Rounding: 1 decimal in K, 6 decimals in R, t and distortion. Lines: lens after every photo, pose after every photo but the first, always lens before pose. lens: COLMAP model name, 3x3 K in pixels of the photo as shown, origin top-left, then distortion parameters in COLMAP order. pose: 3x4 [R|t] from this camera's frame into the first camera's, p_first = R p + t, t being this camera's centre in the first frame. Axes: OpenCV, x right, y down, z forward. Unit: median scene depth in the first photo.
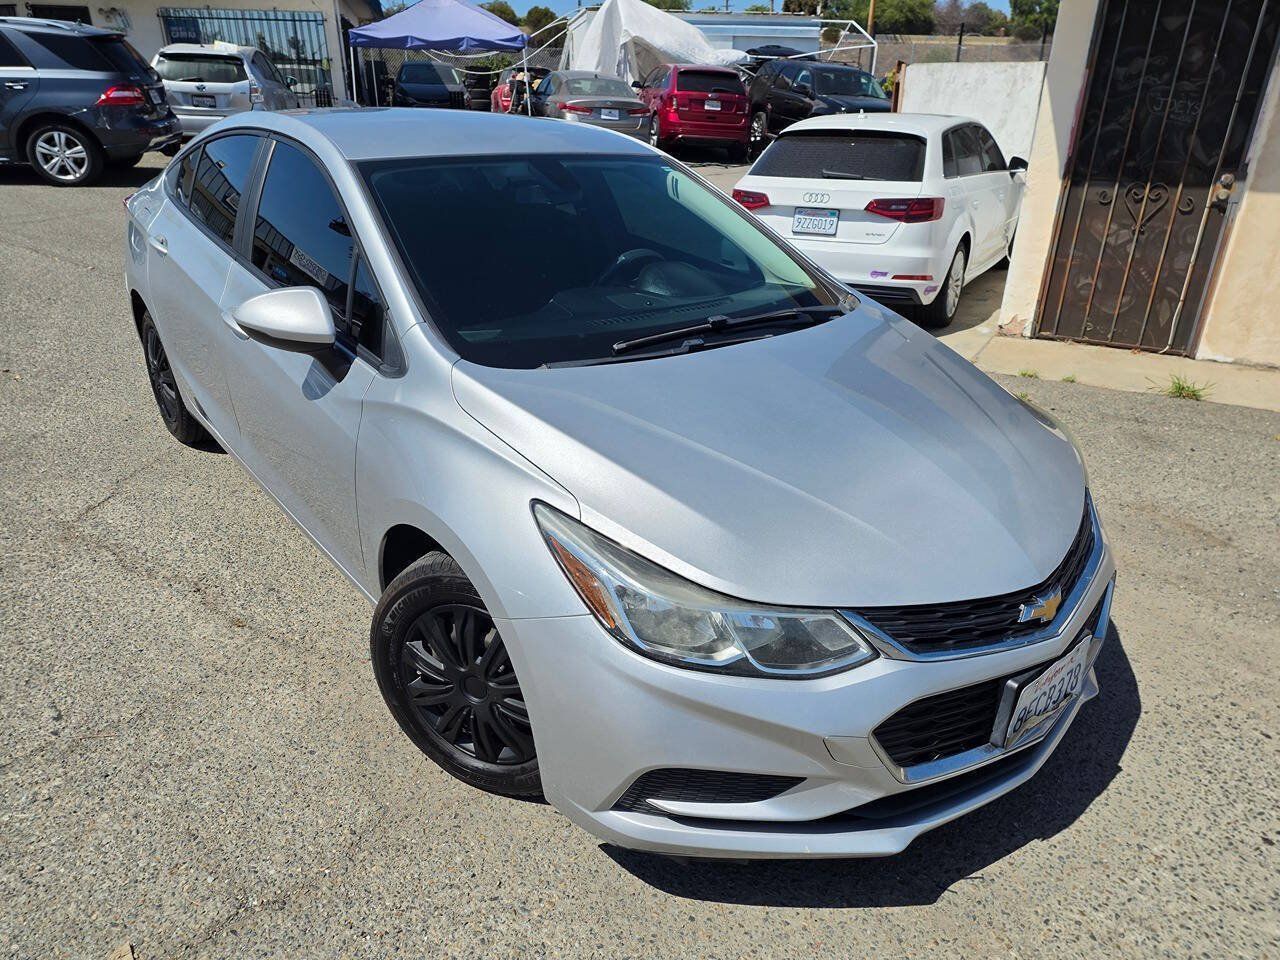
lens RADIAL K [[807.9, 0, 640.0], [0, 807.9, 480.0], [0, 0, 1]] dist [0.048732, -0.053402]
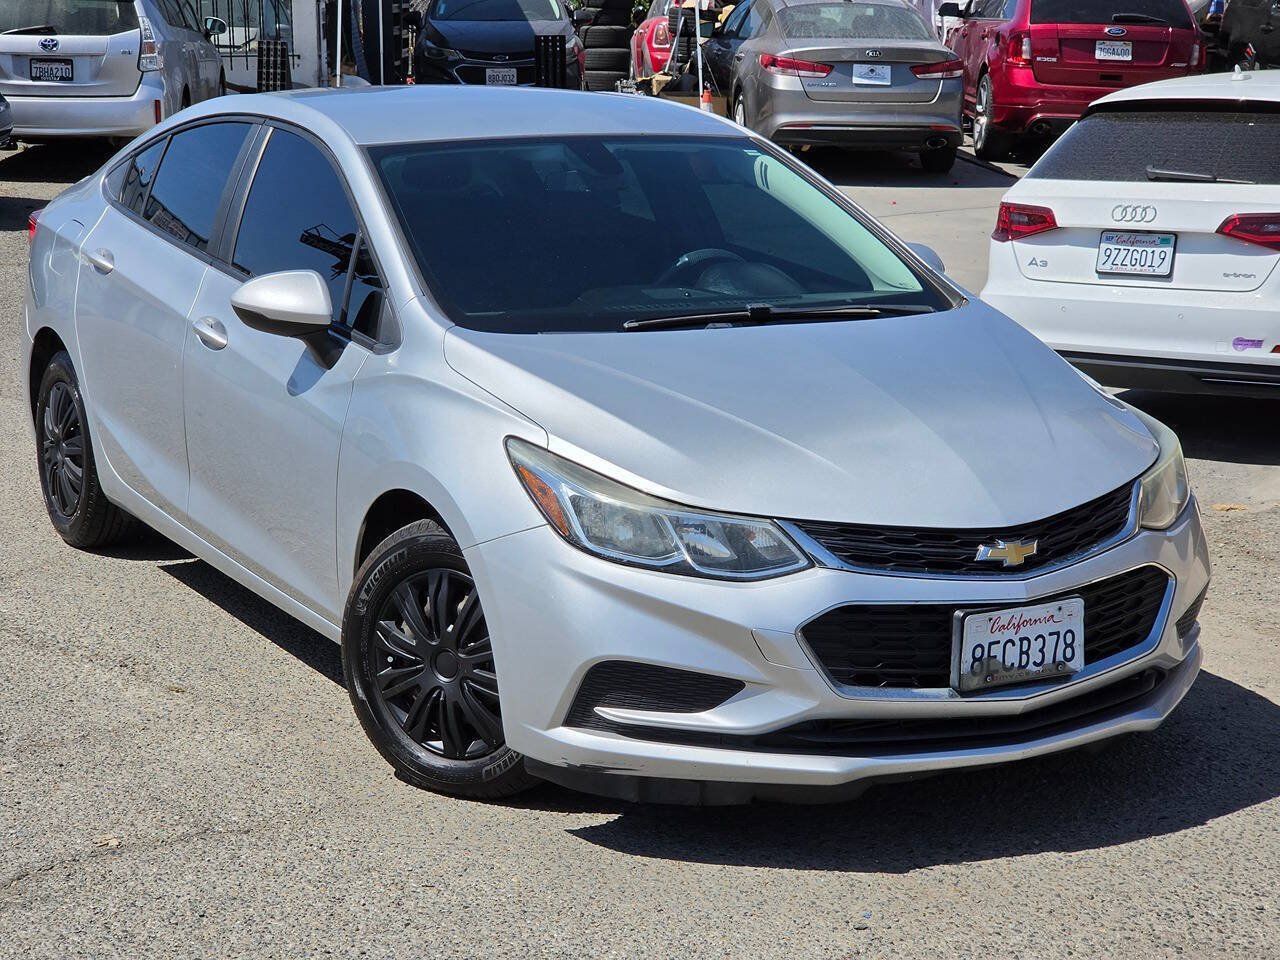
lens RADIAL K [[2430.3, 0, 634.7], [0, 2430.3, 483.6], [0, 0, 1]] dist [-0.226625, 1.769431]
pose [[0.983704, 0.010408, -0.179494, 0.405200], [-0.054784, 0.968201, -0.244101, 0.576225], [0.171245, 0.249957, 0.952993, -1.331548]]
